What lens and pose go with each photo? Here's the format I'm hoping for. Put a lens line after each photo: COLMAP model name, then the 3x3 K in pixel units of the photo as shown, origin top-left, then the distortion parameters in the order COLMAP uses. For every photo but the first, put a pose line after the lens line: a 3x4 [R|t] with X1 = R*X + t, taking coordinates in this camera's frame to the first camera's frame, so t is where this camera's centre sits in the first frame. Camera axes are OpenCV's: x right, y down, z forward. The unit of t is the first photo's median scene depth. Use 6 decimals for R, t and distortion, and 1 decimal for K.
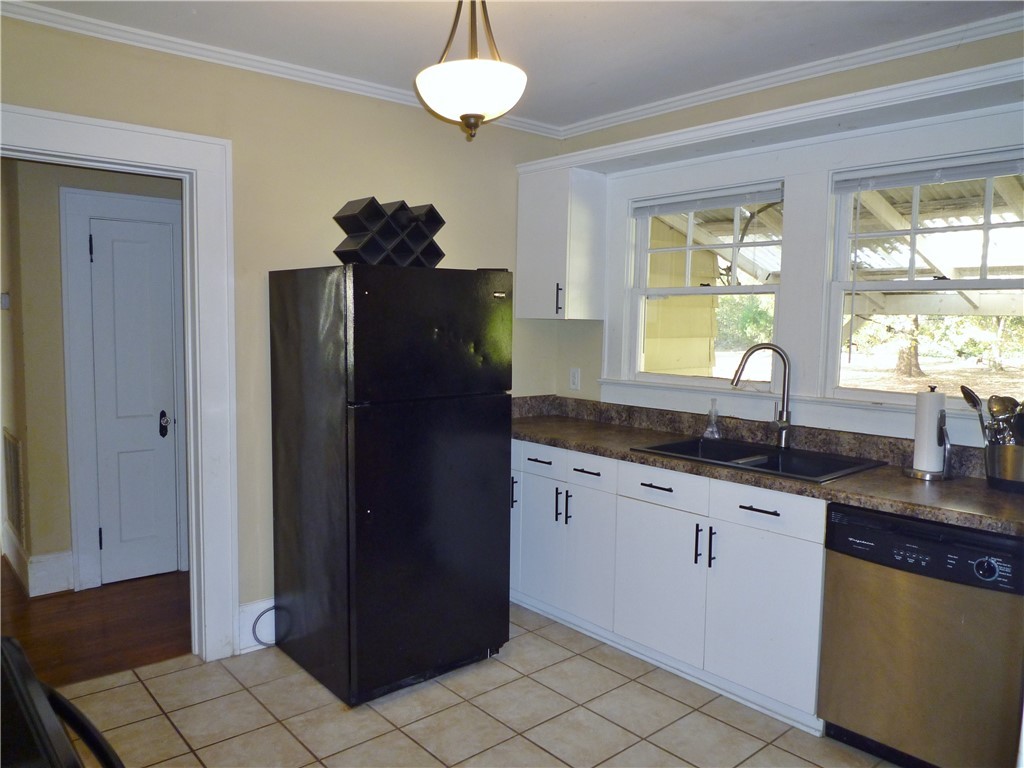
lens RADIAL K [[754.1, 0, 515.3], [0, 754.1, 382.8], [0, 0, 1]] dist [-0.013188, -0.026158]
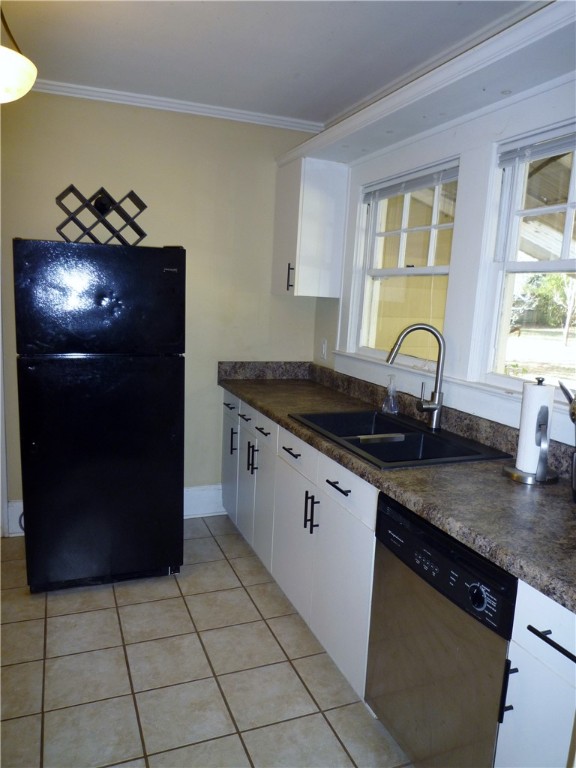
lens RADIAL K [[565.6, 0, 286.9], [0, 565.6, 385.5], [0, 0, 1]] dist [-0.013188, -0.026158]
pose [[0.943901, 0.082872, -0.319661, 0.421801], [-0.061925, 0.995247, 0.075163, -0.015888], [0.324370, -0.051152, 0.944546, 0.233599]]
